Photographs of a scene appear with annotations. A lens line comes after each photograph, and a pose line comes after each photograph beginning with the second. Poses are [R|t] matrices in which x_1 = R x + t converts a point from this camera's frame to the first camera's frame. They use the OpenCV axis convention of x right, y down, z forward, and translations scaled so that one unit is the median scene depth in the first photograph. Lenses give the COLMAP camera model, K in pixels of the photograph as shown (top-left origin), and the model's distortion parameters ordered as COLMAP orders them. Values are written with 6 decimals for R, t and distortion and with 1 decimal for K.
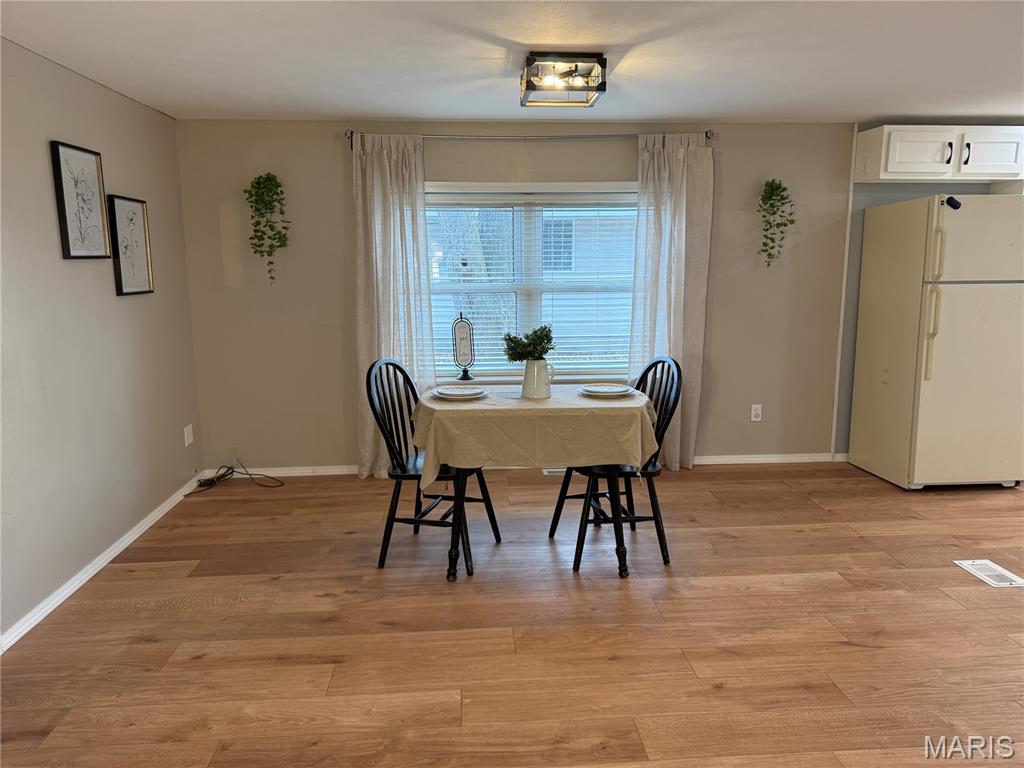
lens RADIAL K [[717.3, 0, 517.9], [0, 717.3, 382.6], [0, 0, 1]] dist [0.026602, -0.022216]
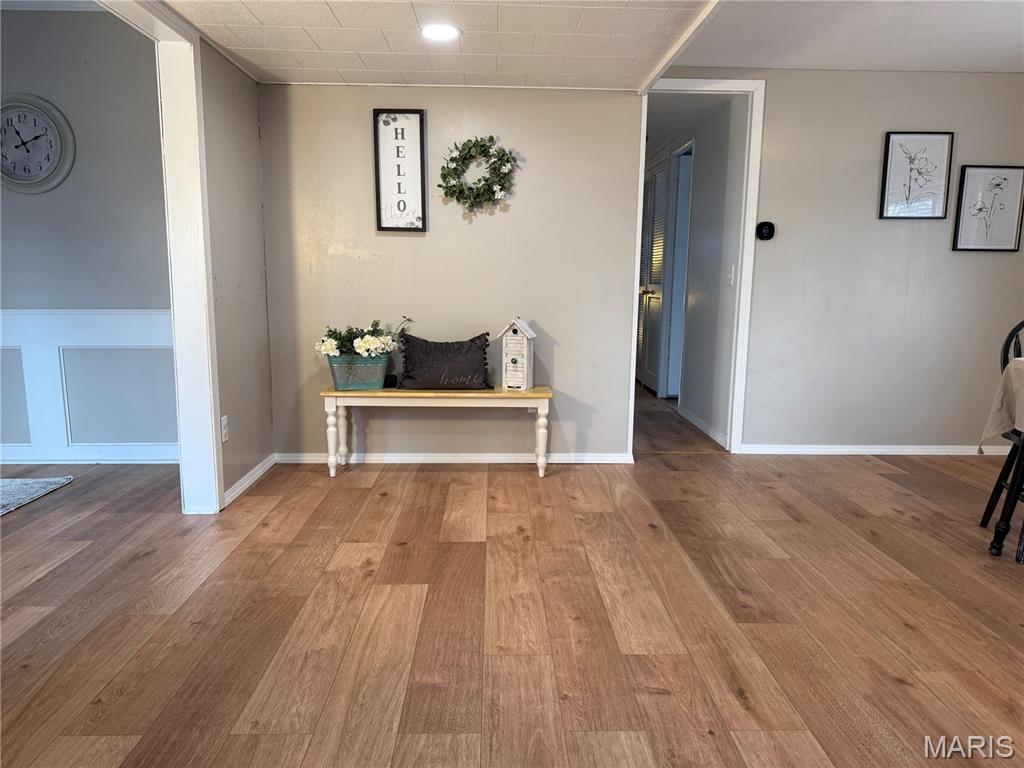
lens RADIAL K [[717.3, 0, 519.7], [0, 717.3, 388.4], [0, 0, 1]] dist [0.026602, -0.022216]
pose [[-0.035342, 0.160185, -0.986454, 0.603433], [-0.174420, 0.970933, 0.163913, 0.026098], [0.984037, 0.177850, -0.006376, 0.305027]]
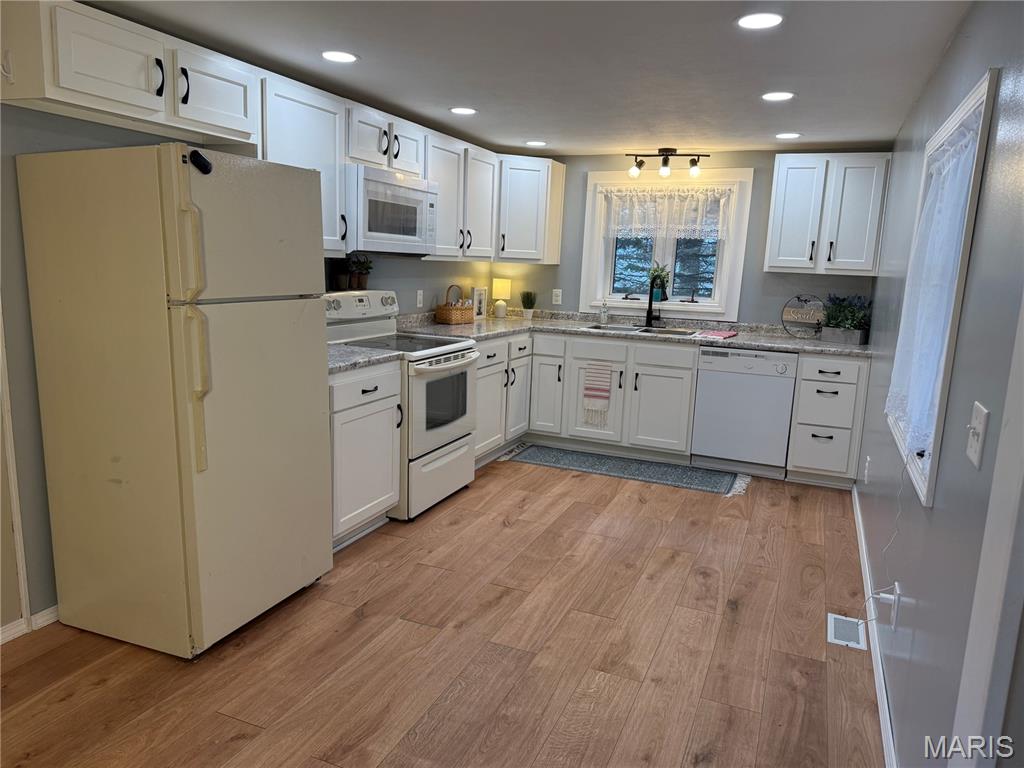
lens RADIAL K [[717.3, 0, 502.1], [0, 717.3, 390.2], [0, 0, 1]] dist [0.026602, -0.022216]
pose [[0.459864, -0.139670, 0.876936, 0.190434], [0.114034, 0.988665, 0.097666, -0.100048], [-0.880637, 0.055088, 0.470579, 0.535963]]
